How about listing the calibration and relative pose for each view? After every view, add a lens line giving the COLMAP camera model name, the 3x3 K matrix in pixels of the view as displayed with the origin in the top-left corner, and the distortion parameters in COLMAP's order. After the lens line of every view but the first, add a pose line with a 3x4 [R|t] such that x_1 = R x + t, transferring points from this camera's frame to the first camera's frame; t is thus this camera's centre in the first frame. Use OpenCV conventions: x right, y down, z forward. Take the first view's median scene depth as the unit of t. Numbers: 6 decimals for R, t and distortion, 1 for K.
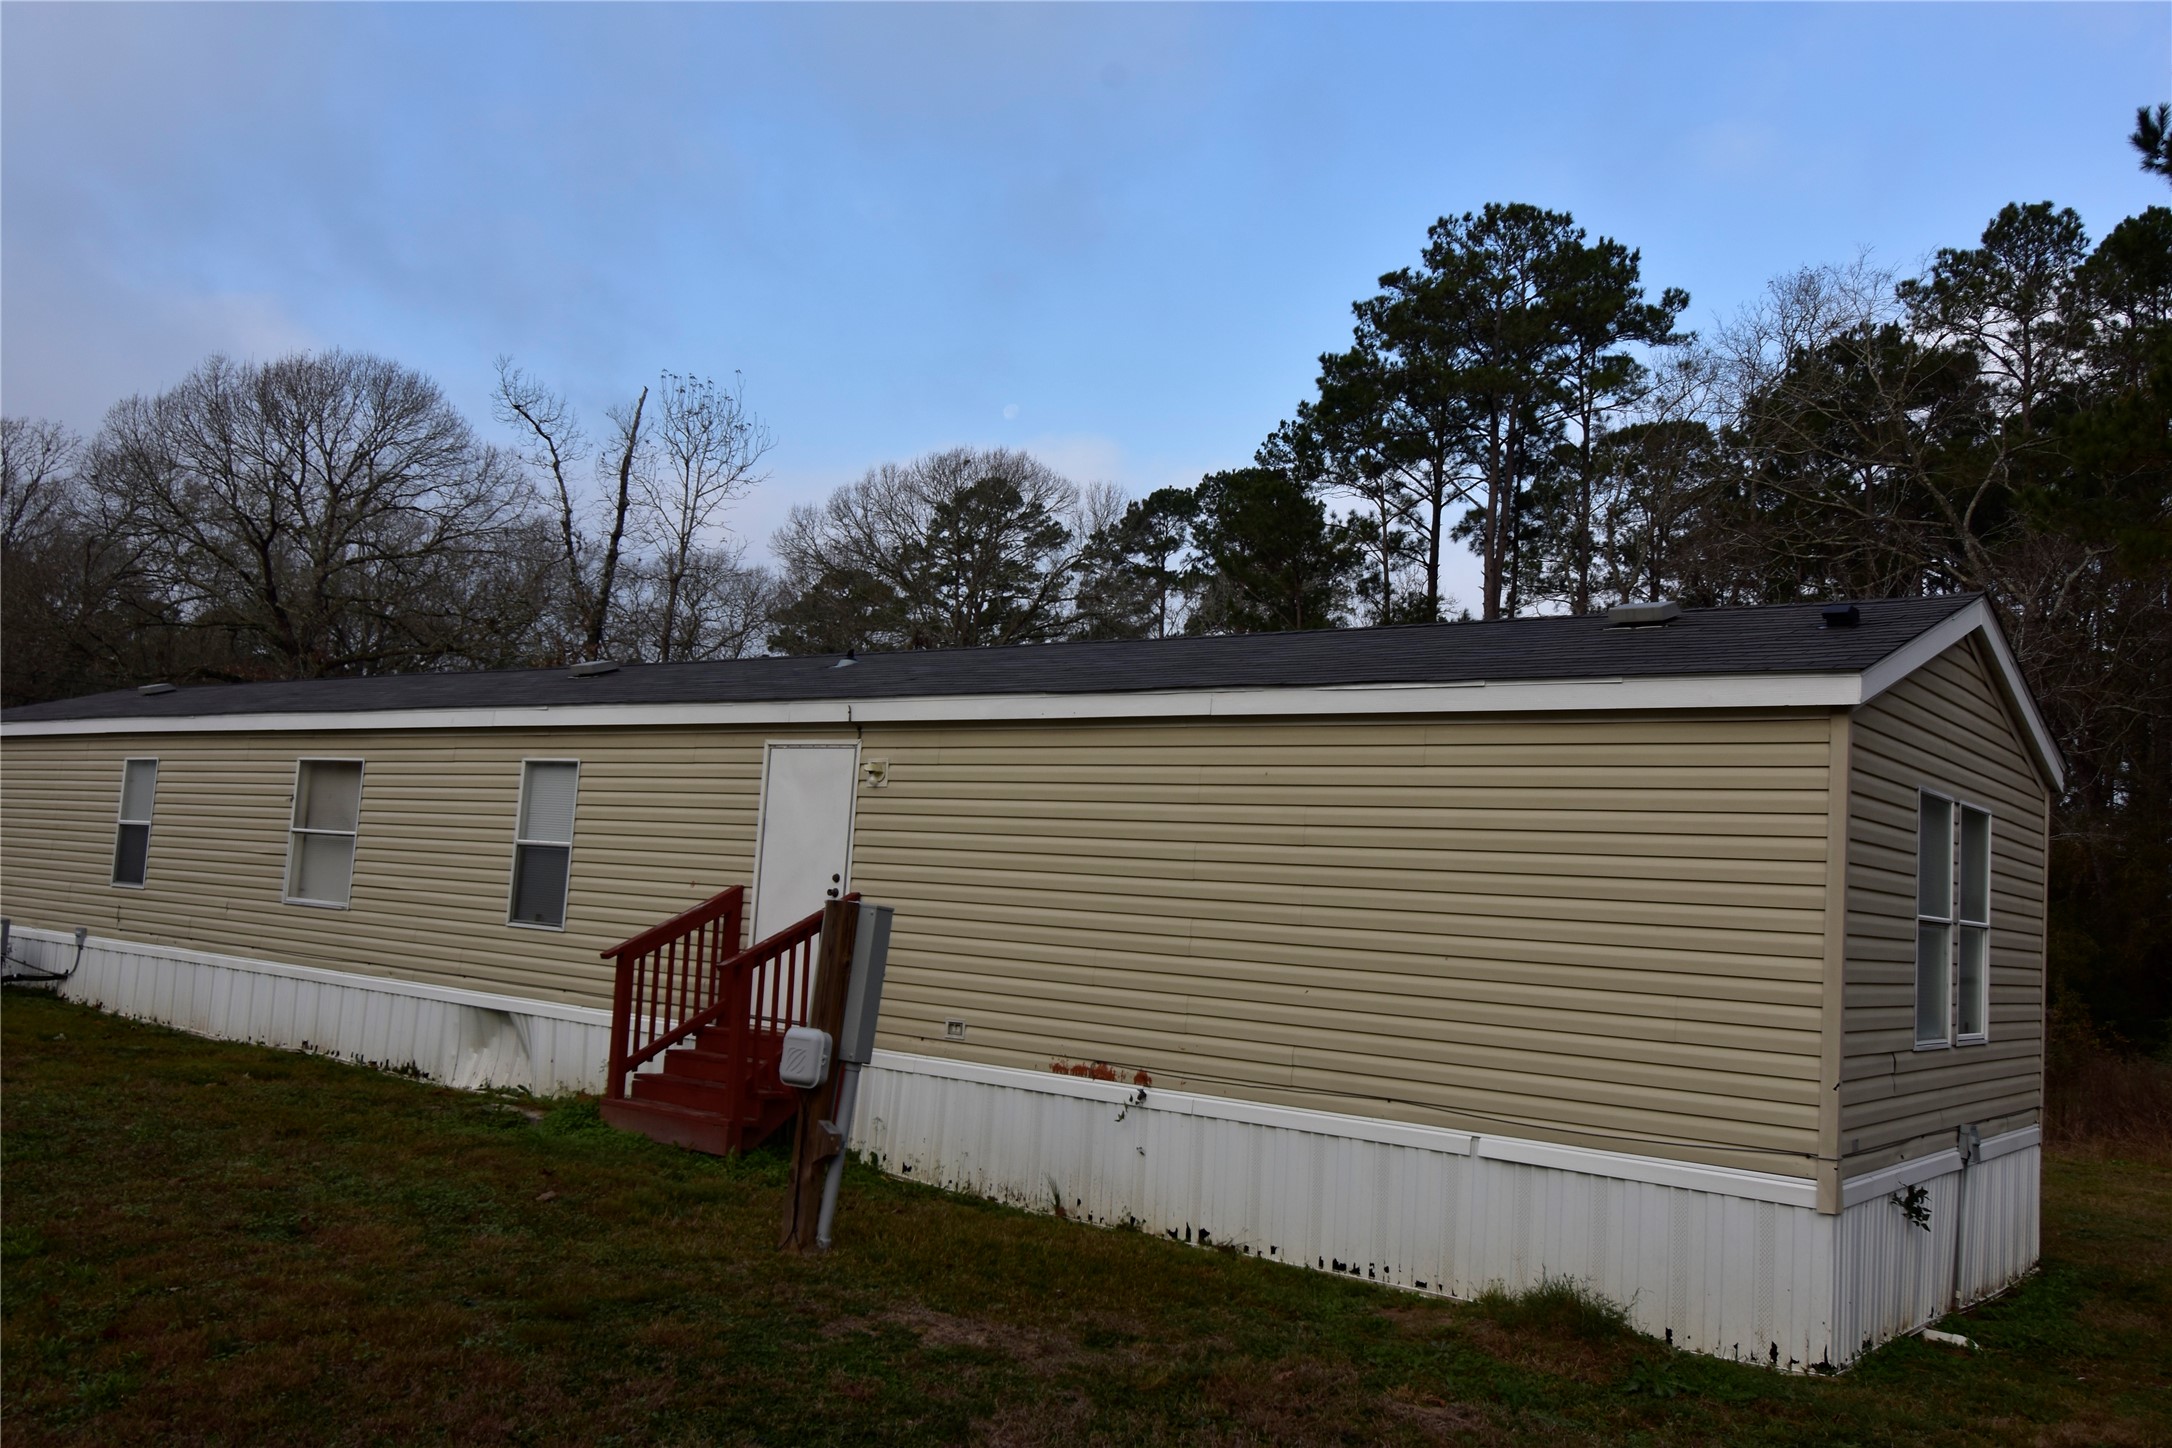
lens RADIAL K [[1813.6, 0, 1086.0], [0, 1813.6, 724.0], [0, 0, 1]] dist [-0.004459, -0.004212]
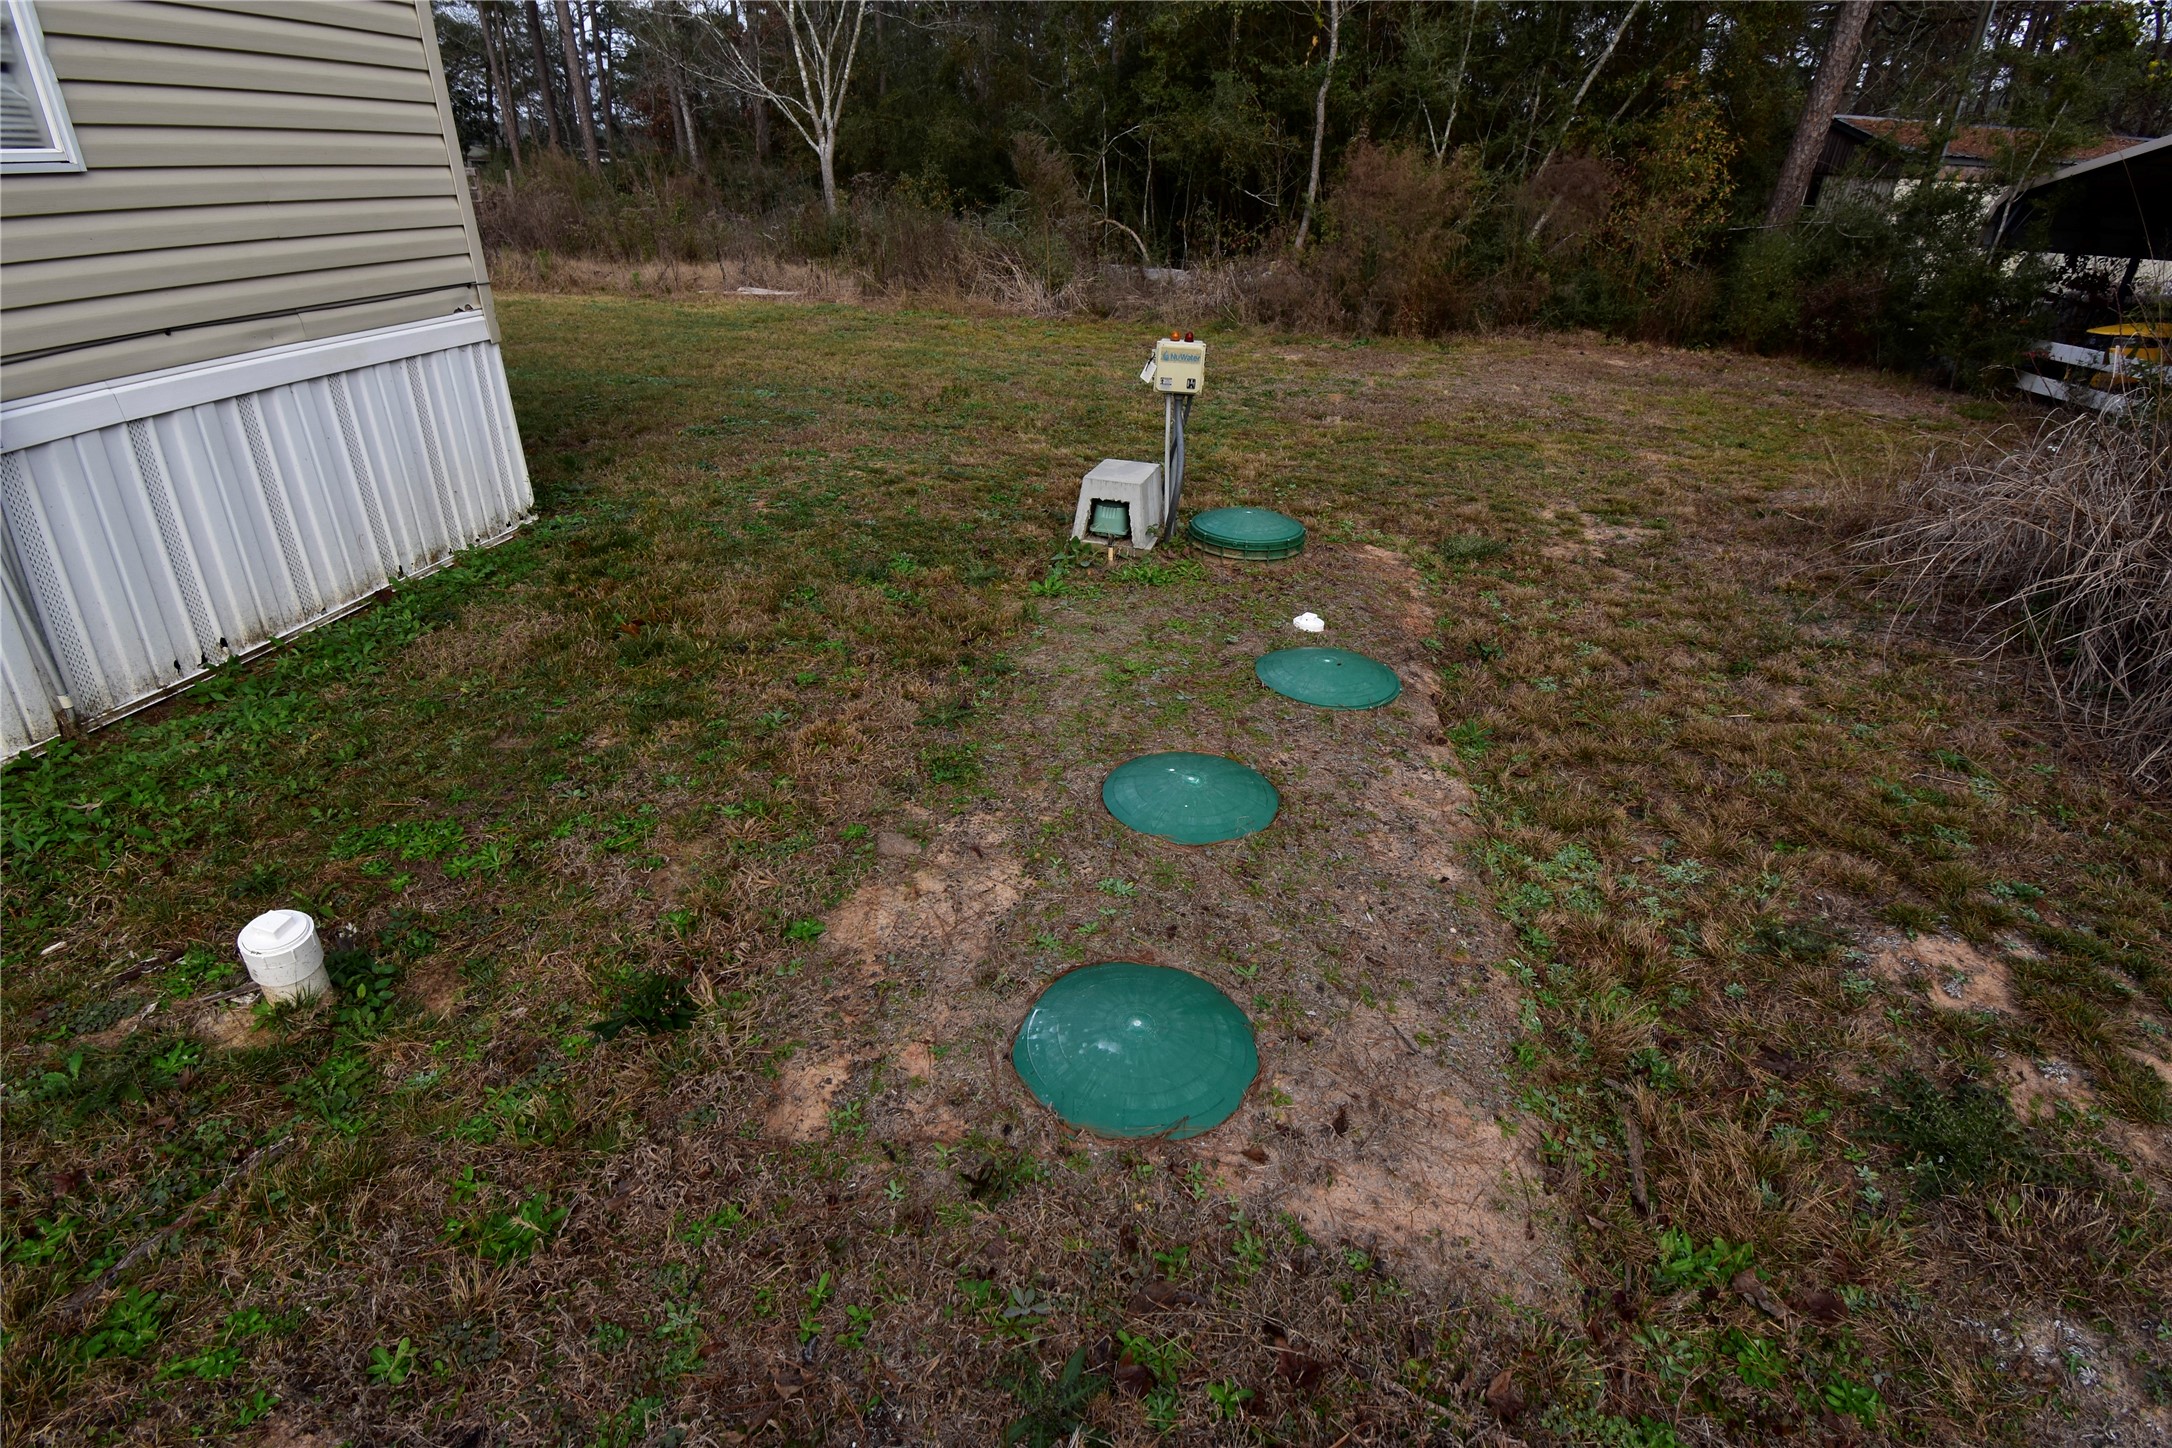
lens RADIAL K [[1043.2, 0, 1094.6], [0, 1043.2, 725.2], [0, 0, 1]] dist [0.002284, -0.016938]
pose [[0.860986, -0.276863, 0.426673, 0.105766], [-0.018243, 0.821520, 0.569888, 0.025524], [-0.508301, -0.498450, 0.702266, 0.110893]]
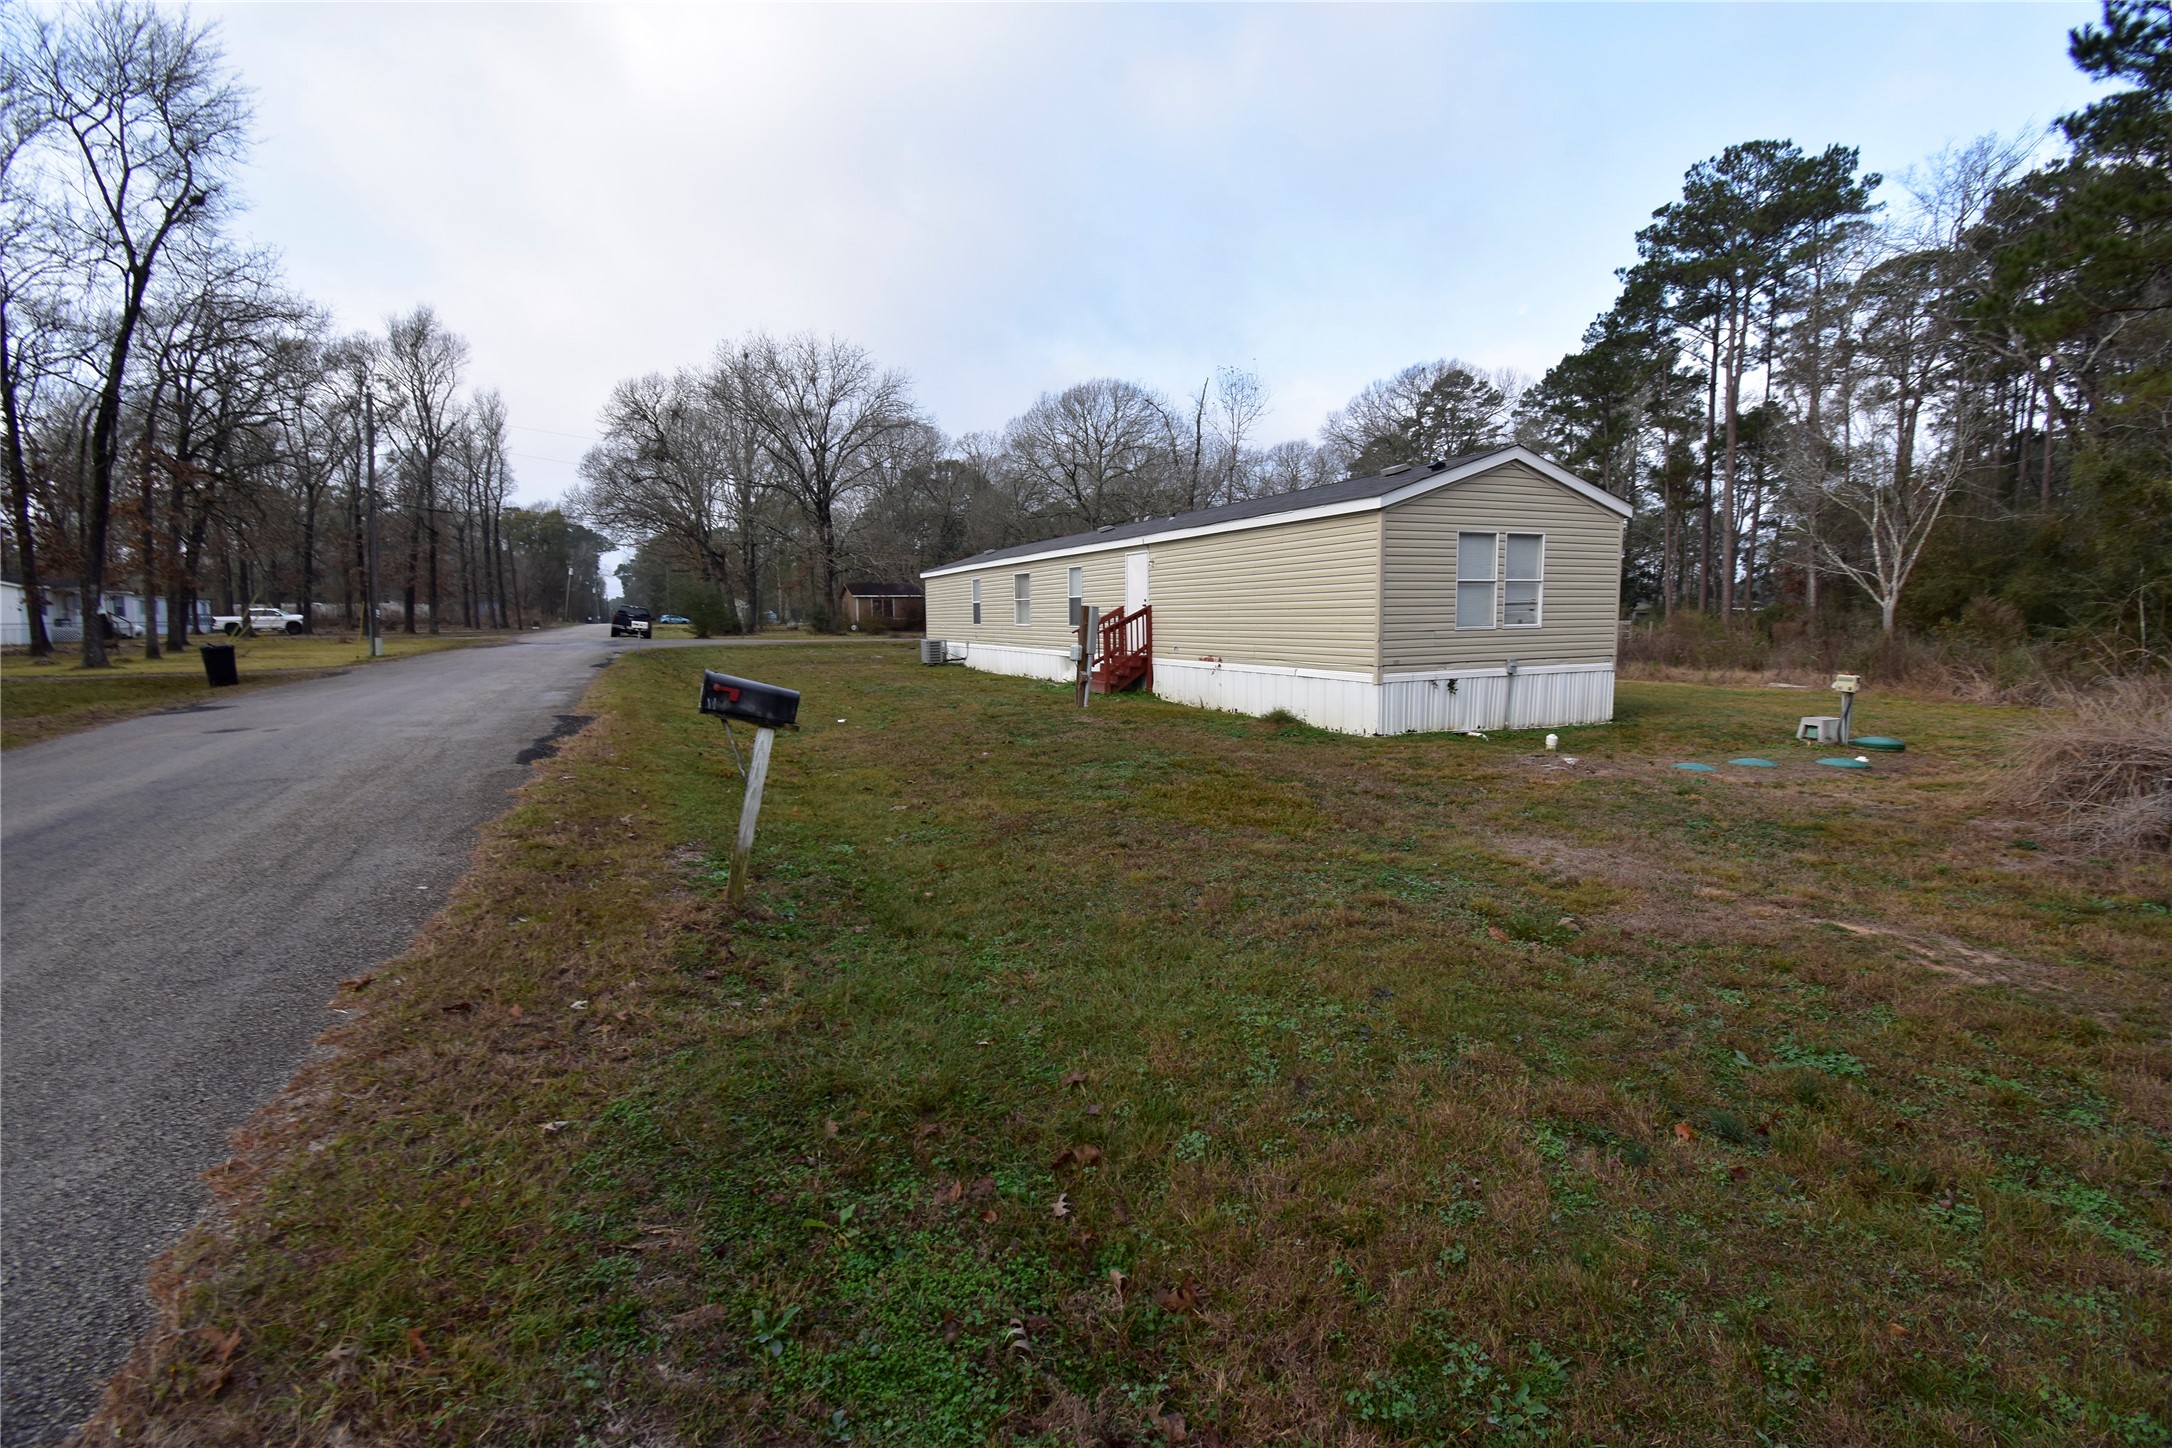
lens RADIAL K [[956.0, 0, 1095.6], [0, 956.0, 716.7], [0, 0, 1]] dist [0.028752, -0.030331]
pose [[0.891352, -0.026745, -0.452522, 0.100890], [0.112795, 0.979947, 0.164261, 0.001862], [0.439054, -0.197456, 0.876494, -0.083321]]
